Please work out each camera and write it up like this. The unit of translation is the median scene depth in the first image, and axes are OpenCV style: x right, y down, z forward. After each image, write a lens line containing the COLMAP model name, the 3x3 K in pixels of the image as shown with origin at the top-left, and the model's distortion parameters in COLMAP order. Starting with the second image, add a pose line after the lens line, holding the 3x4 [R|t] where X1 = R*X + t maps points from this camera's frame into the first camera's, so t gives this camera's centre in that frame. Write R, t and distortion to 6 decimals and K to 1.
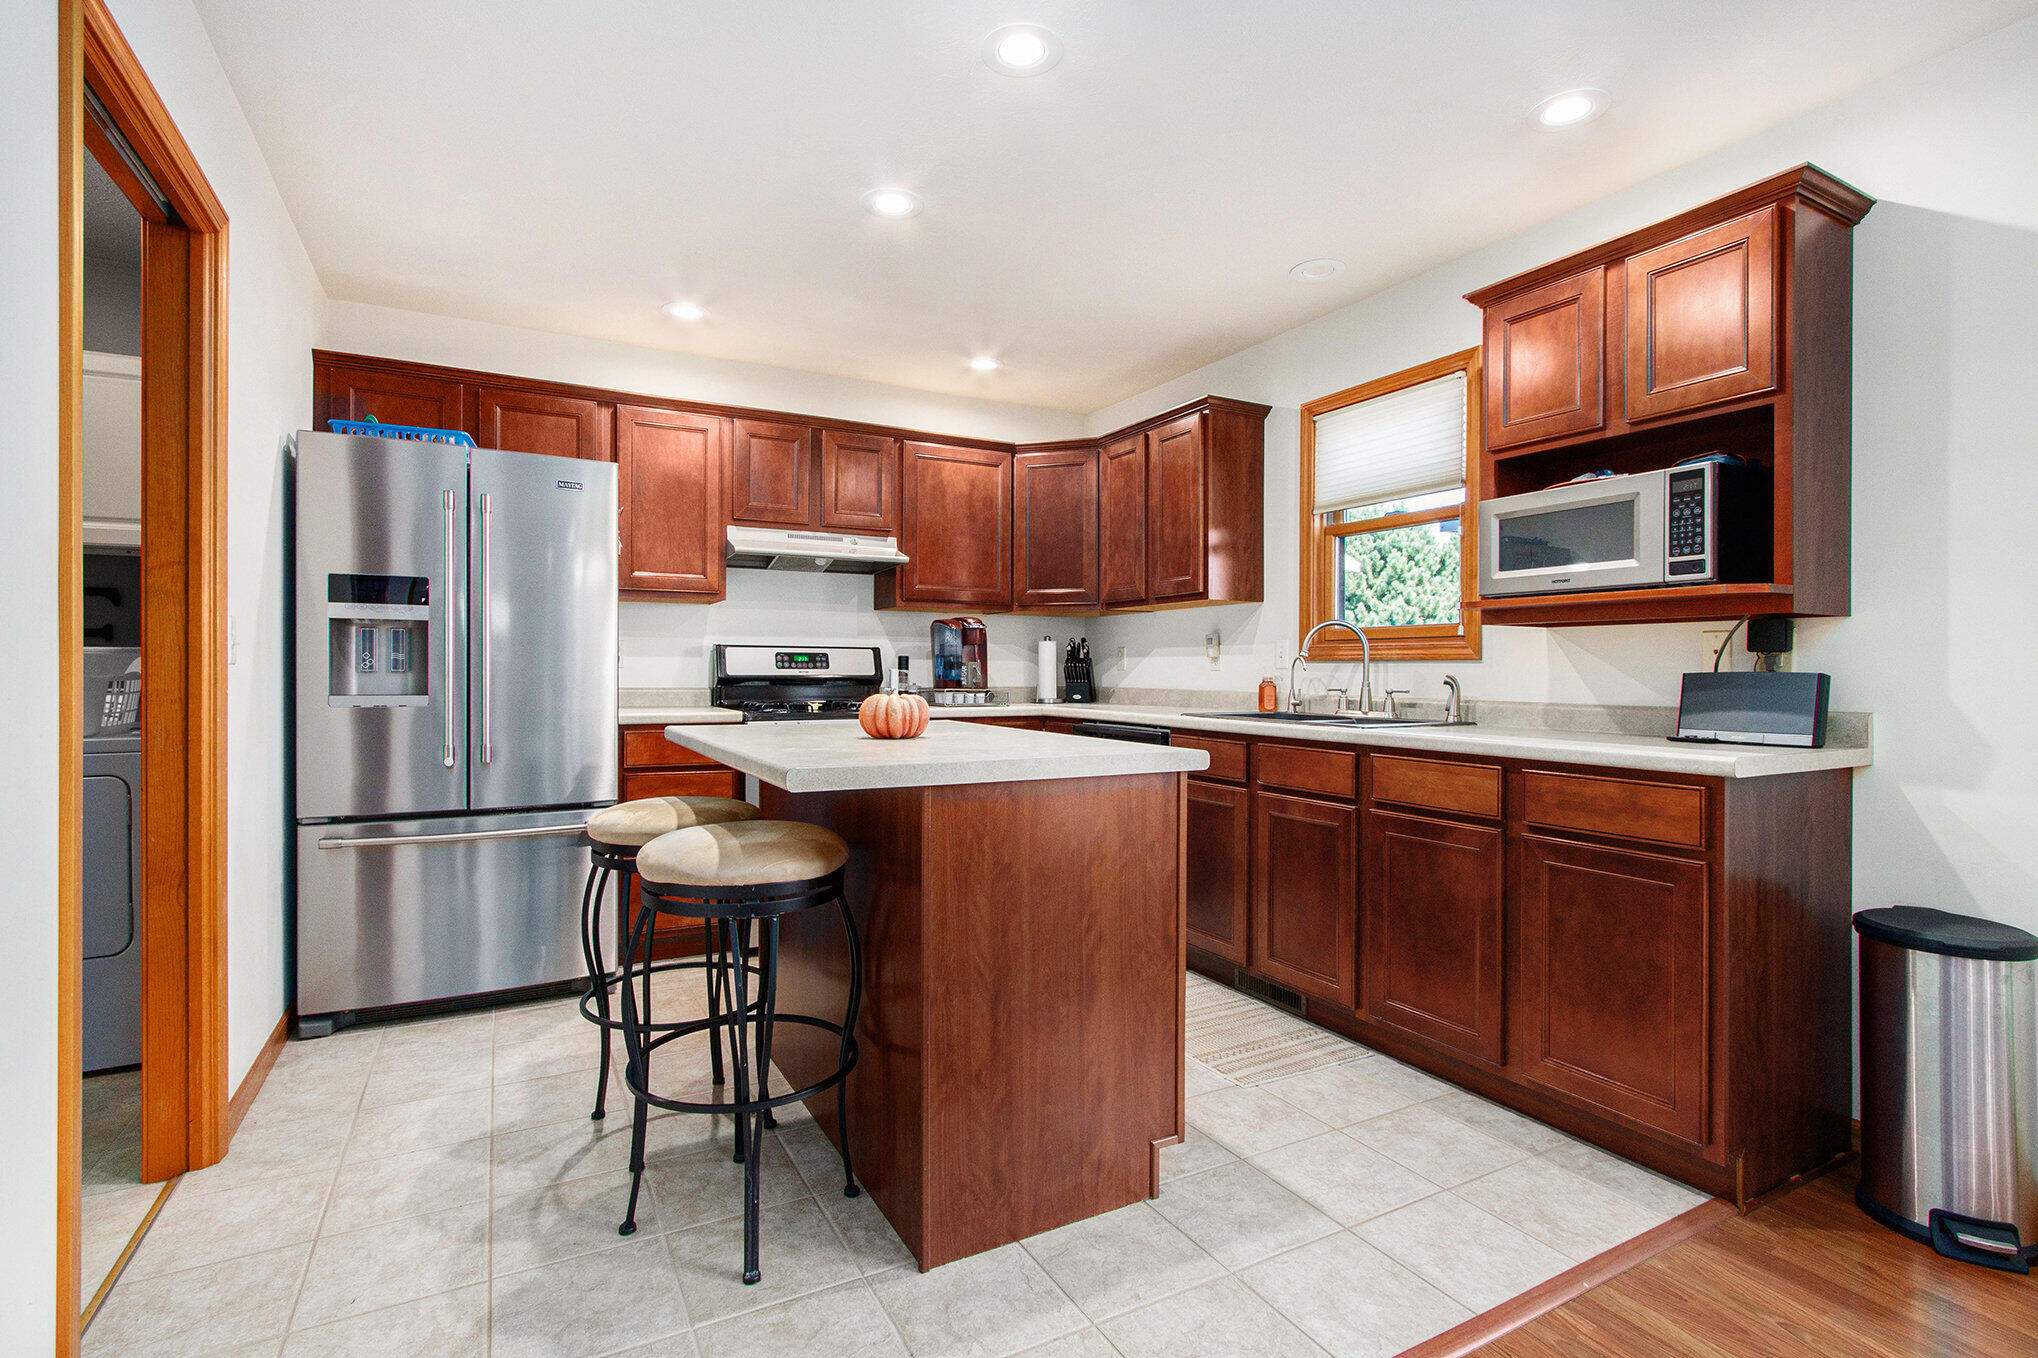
lens RADIAL K [[934.9, 0, 1016.6], [0, 934.9, 682.6], [0, 0, 1]] dist [0.002208, 0.000345]
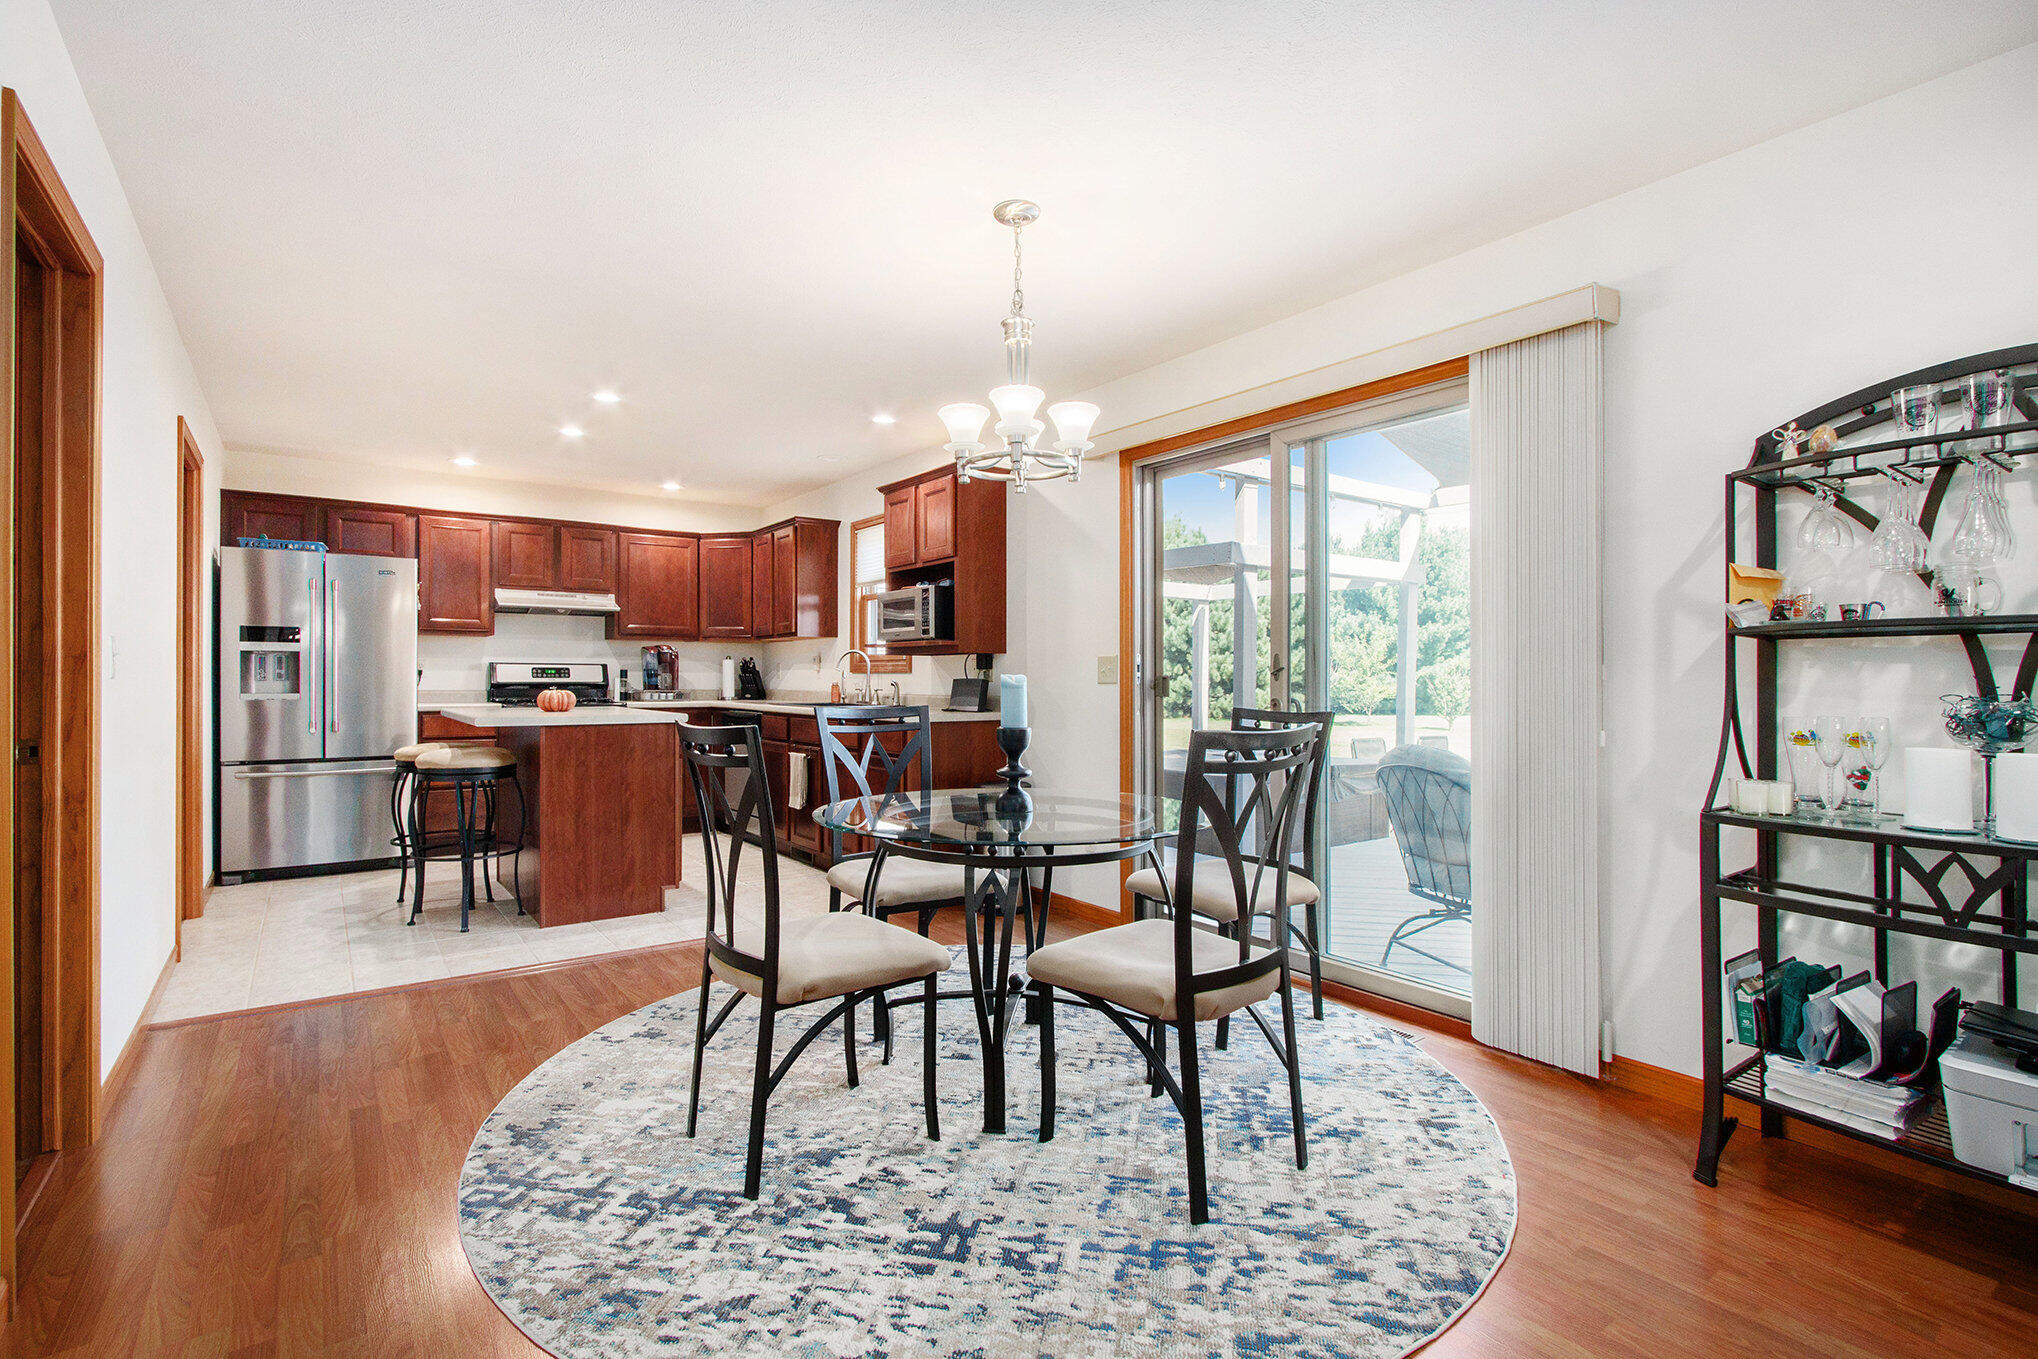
lens RADIAL K [[934.9, 0, 1016.6], [0, 934.9, 683.1], [0, 0, 1]] dist [0.002208, 0.000345]
pose [[0.990173, -0.003363, 0.139811, 0.354250], [0.004600, 0.999953, -0.008521, 0.011577], [-0.139776, 0.009081, 0.990142, -0.716030]]
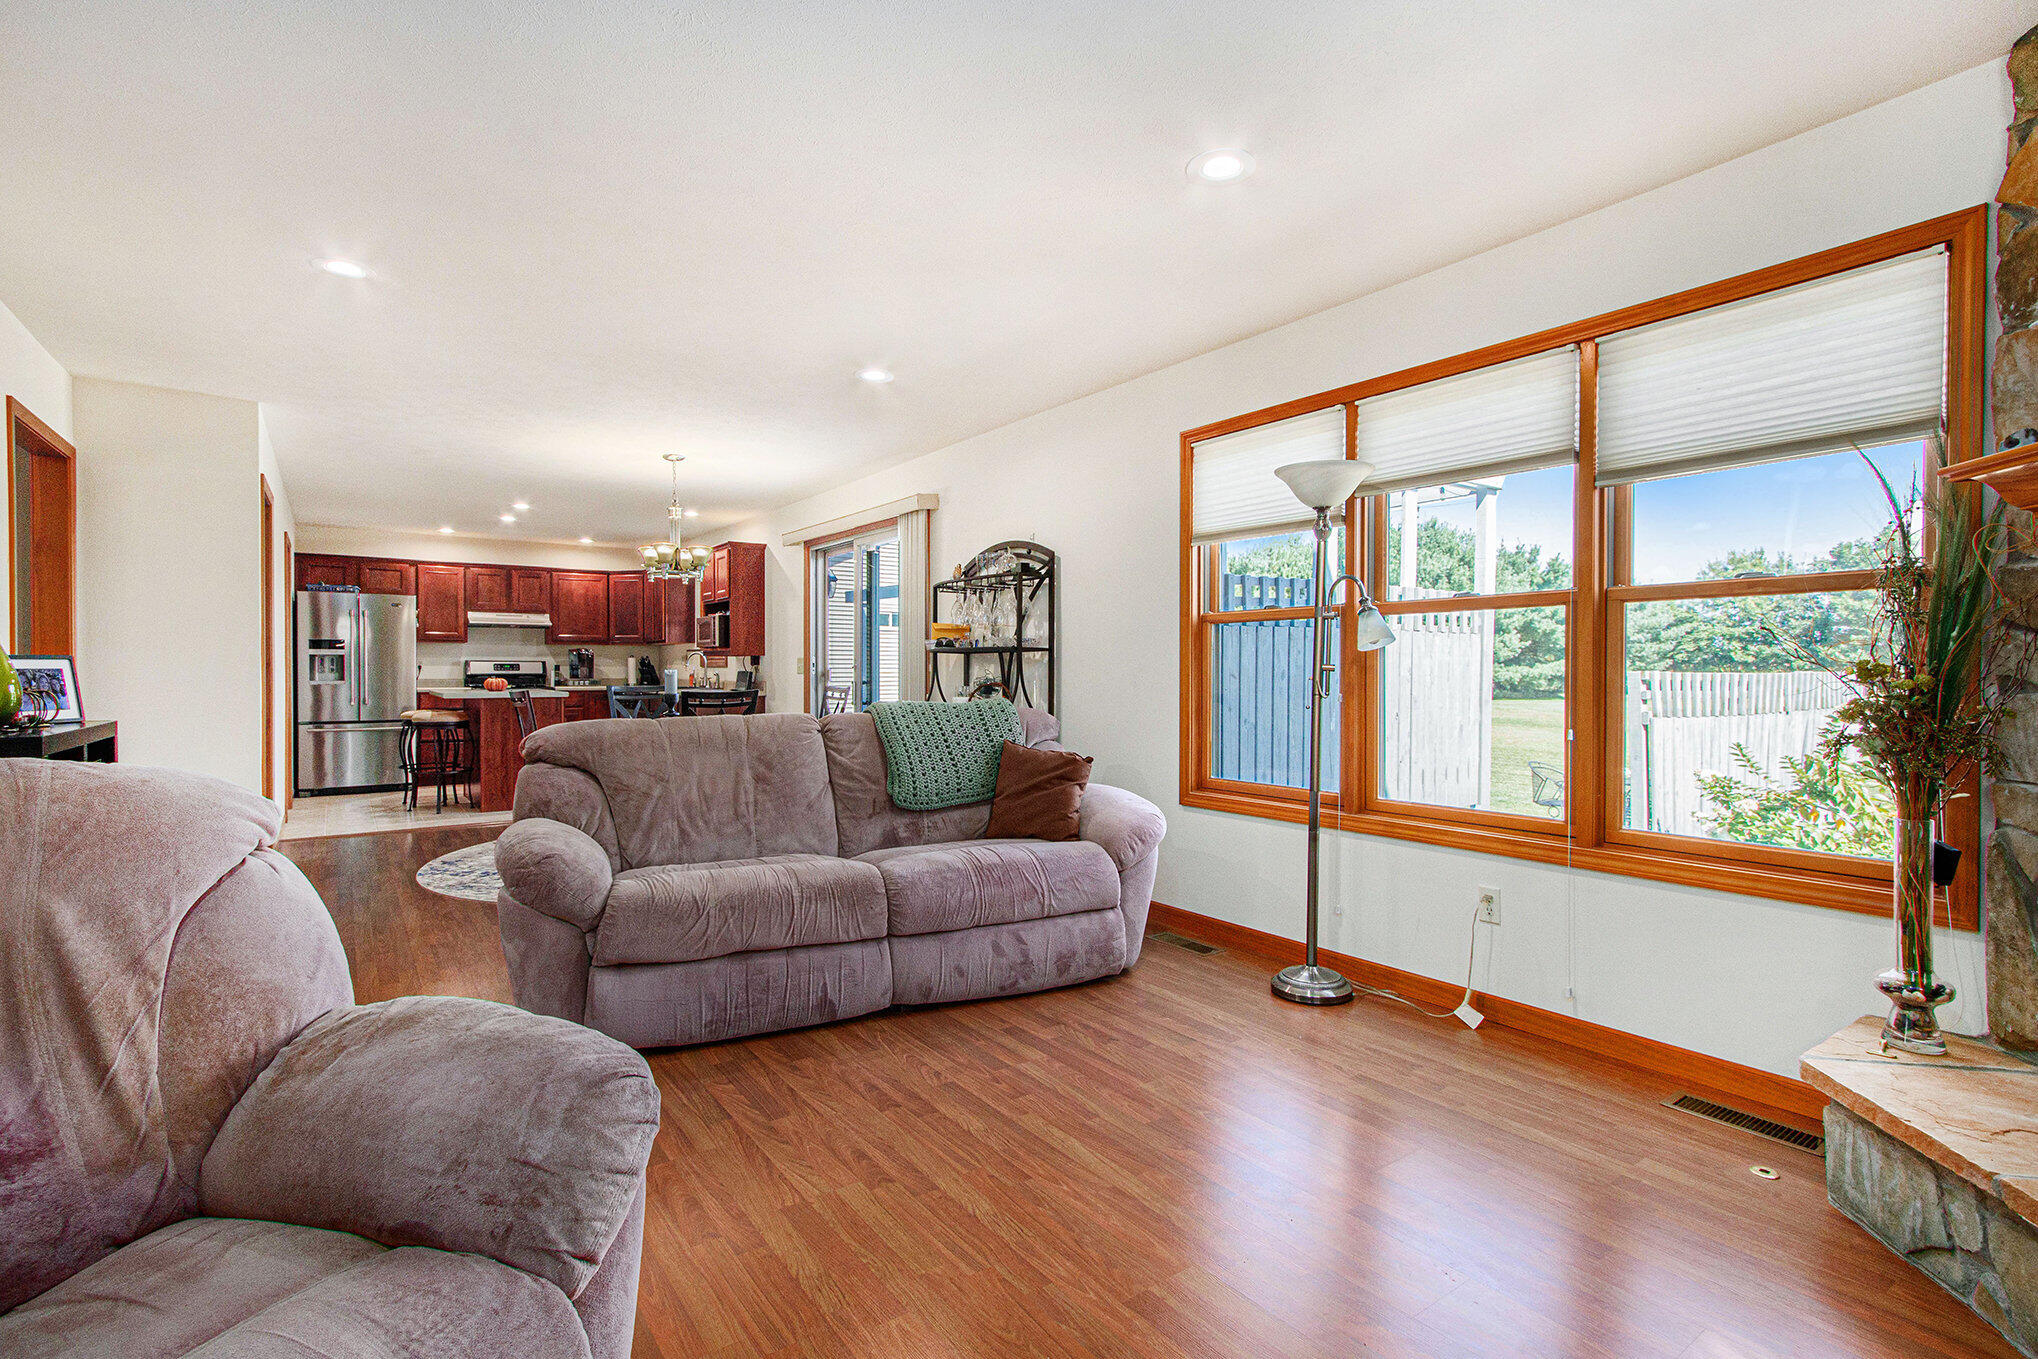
lens RADIAL K [[950.7, 0, 1019.0], [0, 950.7, 679.5], [0, 0, 1]] dist [0.003002, 0.000515]
pose [[0.992705, -0.006286, 0.120402, 0.827560], [0.006679, 0.999974, -0.002860, 0.024552], [-0.120381, 0.003644, 0.992721, -1.653116]]
